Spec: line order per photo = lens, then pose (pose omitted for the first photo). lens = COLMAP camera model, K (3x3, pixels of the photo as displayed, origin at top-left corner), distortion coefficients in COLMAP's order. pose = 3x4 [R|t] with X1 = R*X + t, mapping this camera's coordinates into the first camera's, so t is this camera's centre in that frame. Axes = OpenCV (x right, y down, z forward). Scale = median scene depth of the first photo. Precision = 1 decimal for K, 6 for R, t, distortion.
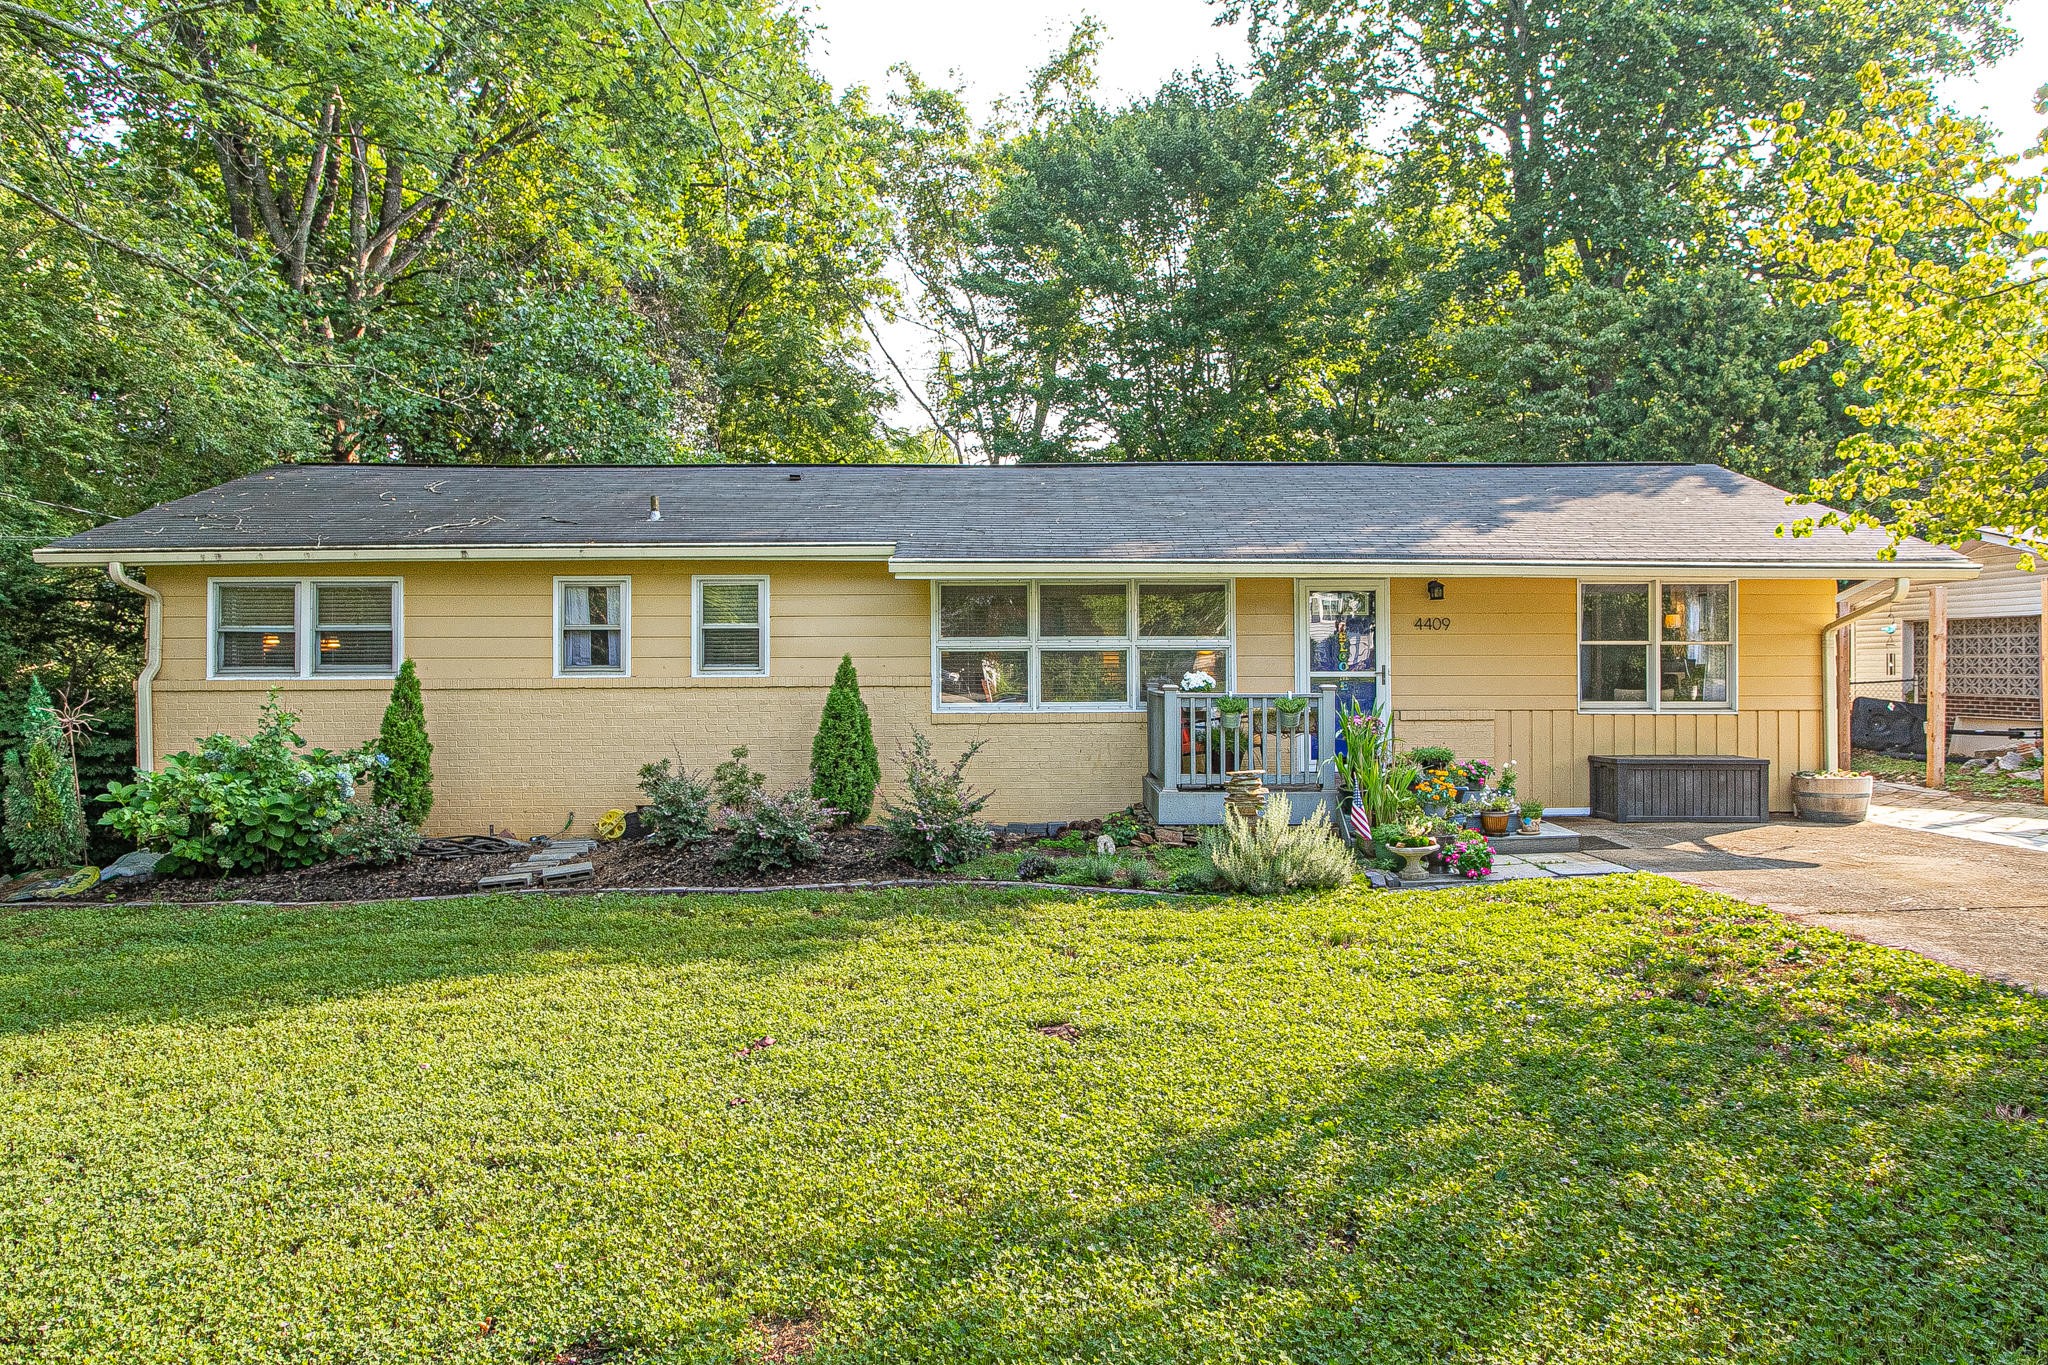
lens RADIAL K [[1004.7, 0, 1031.0], [0, 1004.7, 723.3], [0, 0, 1]] dist [-0.002350, -0.000587]
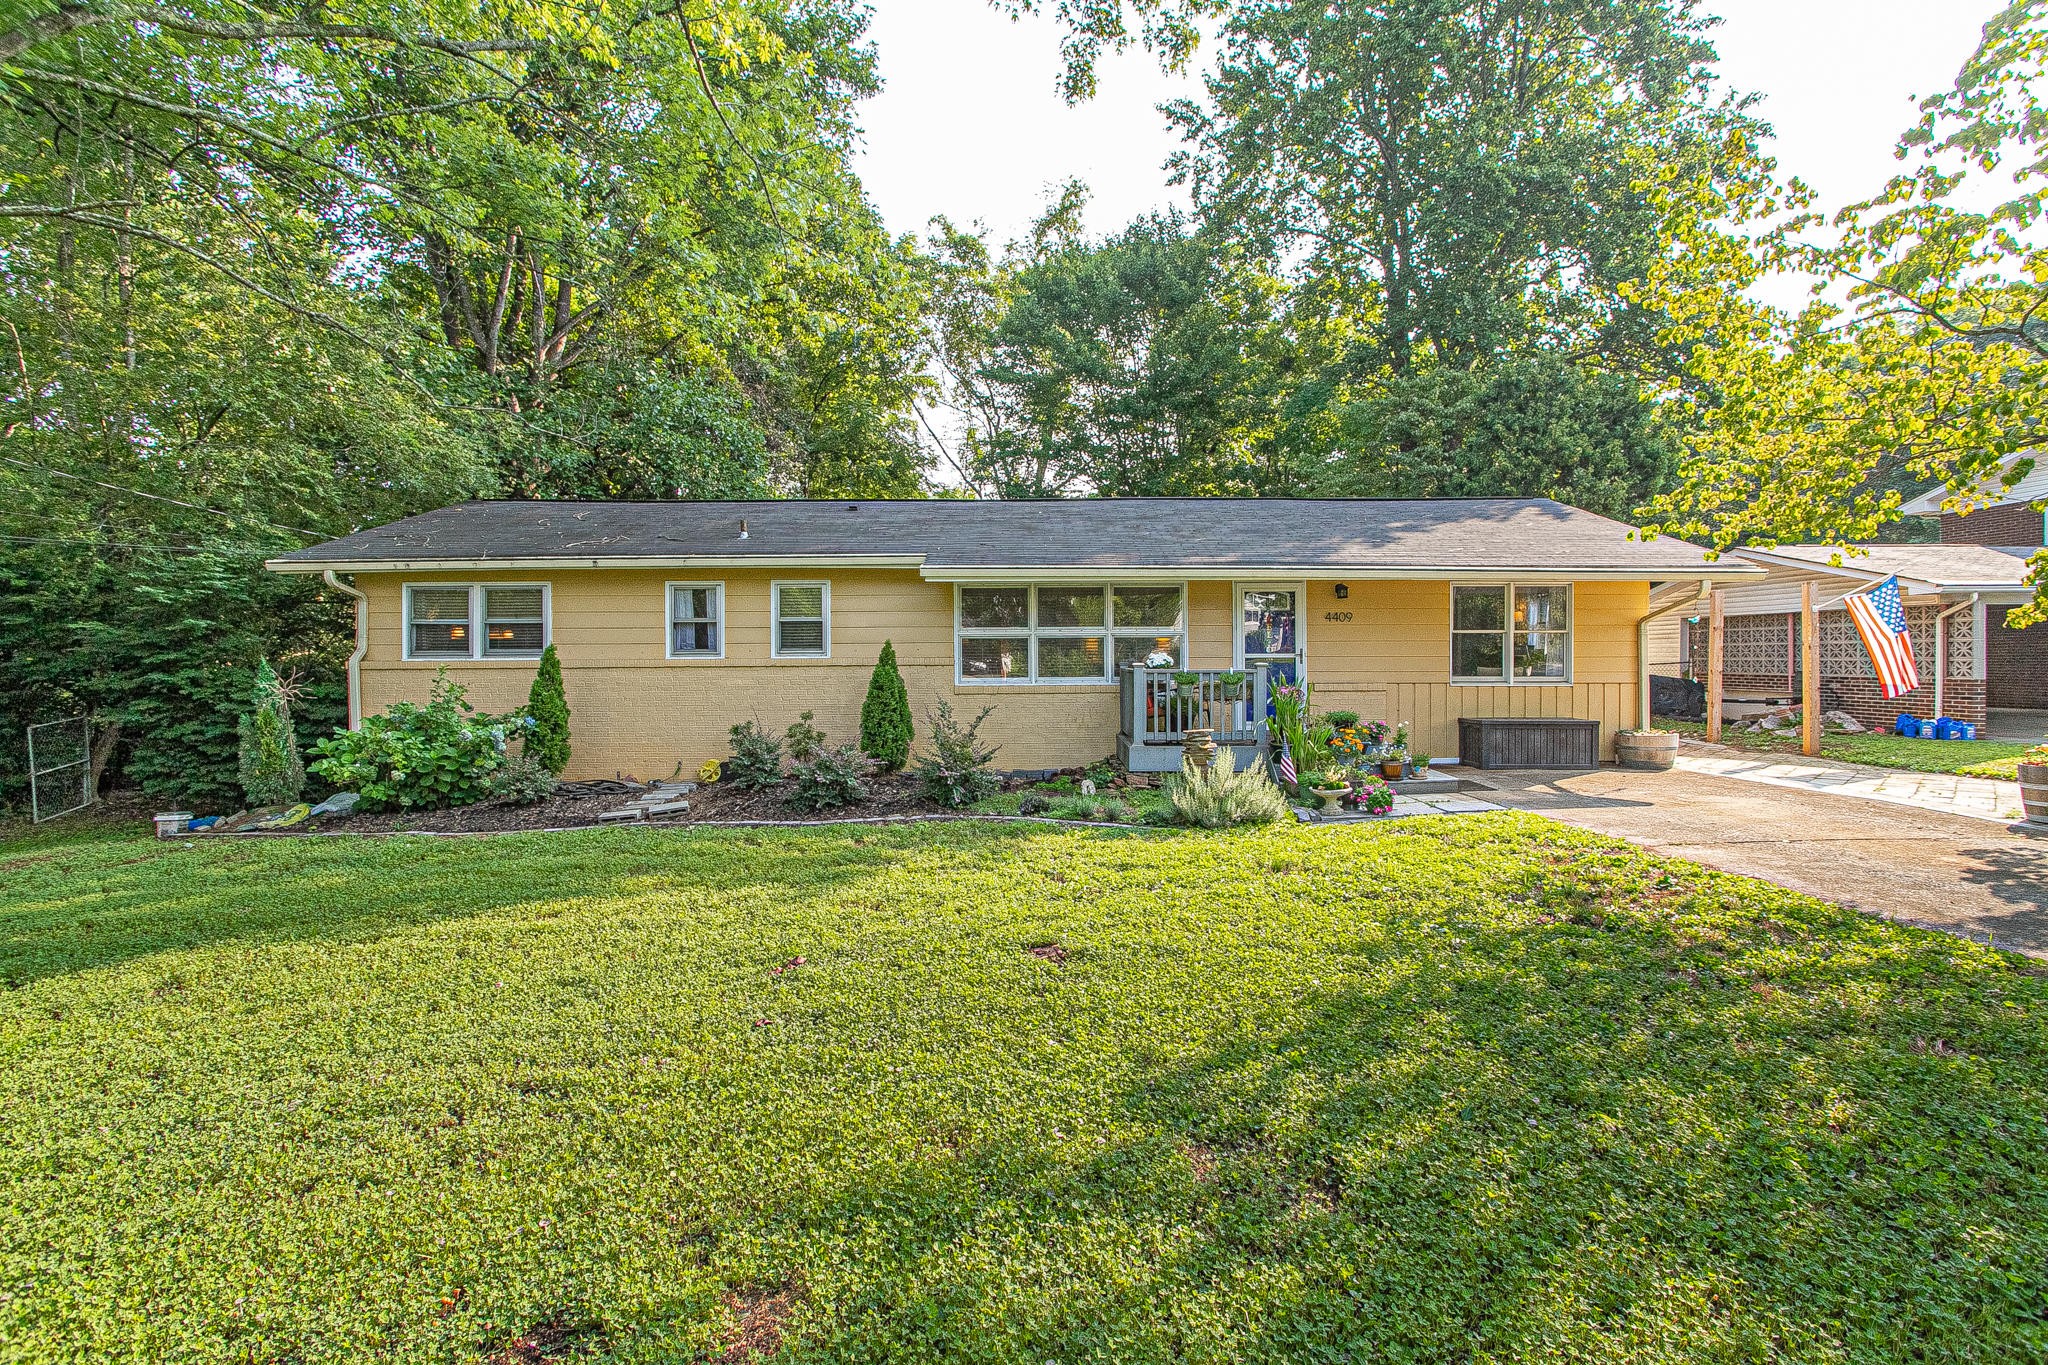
lens RADIAL K [[971.7, 0, 1020.8], [0, 971.7, 687.5], [0, 0, 1]] dist [-0.002286, -0.000178]
pose [[0.999994, -0.000280, 0.003532, -0.017061], [0.000259, 0.999982, 0.005923, -0.014947], [-0.003534, -0.005922, 0.999976, -0.256078]]
